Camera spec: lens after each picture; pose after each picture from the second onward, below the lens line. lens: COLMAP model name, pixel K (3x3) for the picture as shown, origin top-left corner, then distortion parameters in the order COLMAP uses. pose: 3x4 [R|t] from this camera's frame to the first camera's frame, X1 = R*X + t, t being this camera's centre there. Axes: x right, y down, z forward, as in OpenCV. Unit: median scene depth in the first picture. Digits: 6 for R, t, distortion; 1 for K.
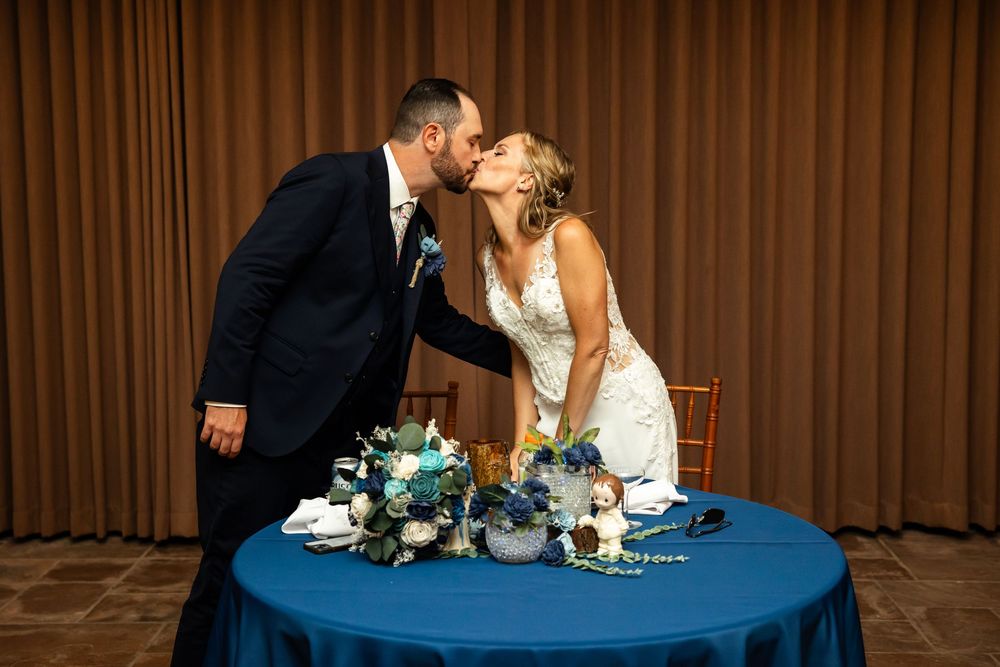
lens RADIAL K [[1385.1, 0, 500.0], [0, 1385.1, 333.5], [0, 0, 1]] dist [0.002043, 0.001131]
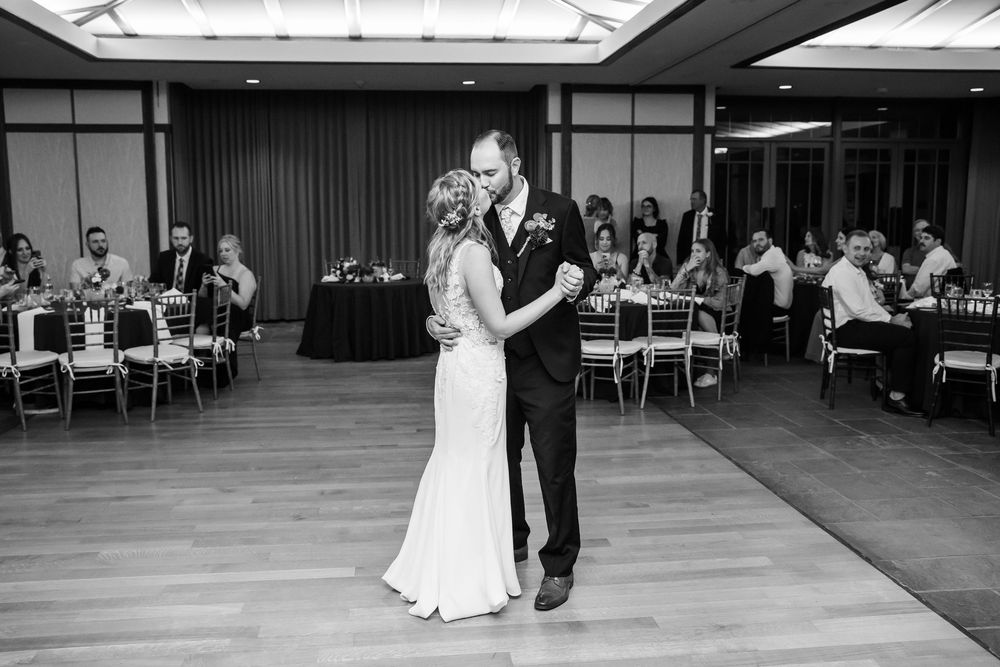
lens RADIAL K [[934.4, 0, 500.0], [0, 934.4, 333.5], [0, 0, 1]] dist [-0.084247, 0.139613]
pose [[0.992419, -0.012326, 0.122284, 0.073867], [0.009814, 0.999729, 0.021125, 0.286190], [-0.122511, -0.019765, 0.992270, -2.592543]]
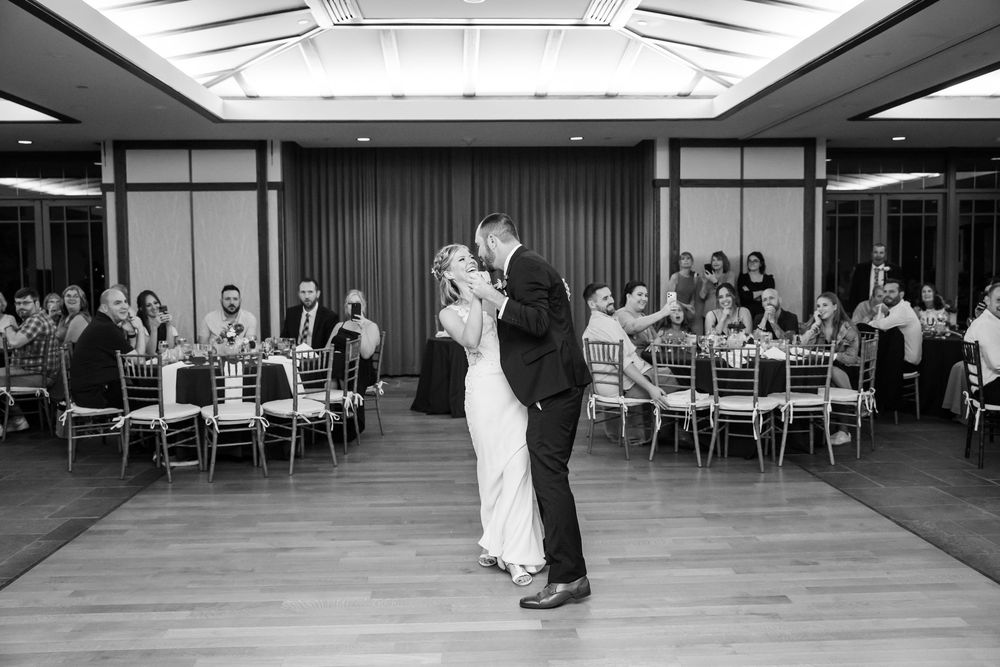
lens RADIAL K [[956.6, 0, 500.0], [0, 956.6, 333.5], [0, 0, 1]] dist [-0.055058, 0.075808]
pose [[0.998548, -0.004790, 0.053662, -0.118429], [0.006923, 0.999190, -0.039639, 0.289711], [-0.053429, 0.039953, 0.997772, -2.635810]]
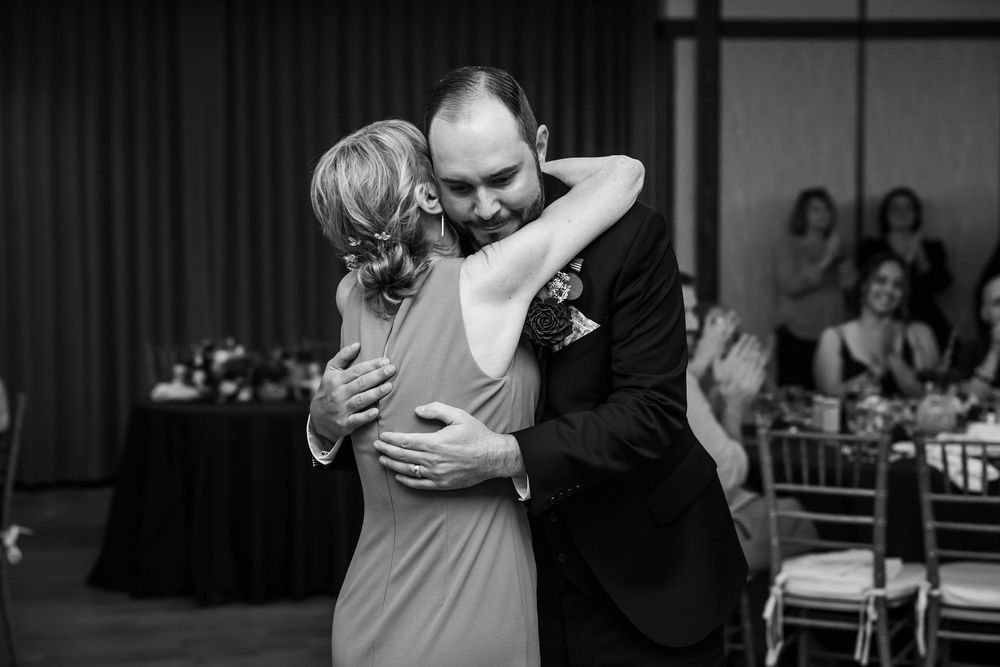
lens RADIAL K [[1916.2, 0, 500.0], [0, 1916.2, 333.5], [0, 0, 1]] dist [0.225936, -0.021478]
pose [[0.981835, -0.009088, 0.189518, -0.204583], [0.018890, 0.998572, -0.049976, 0.212685], [-0.188793, 0.052649, 0.980604, -1.961209]]
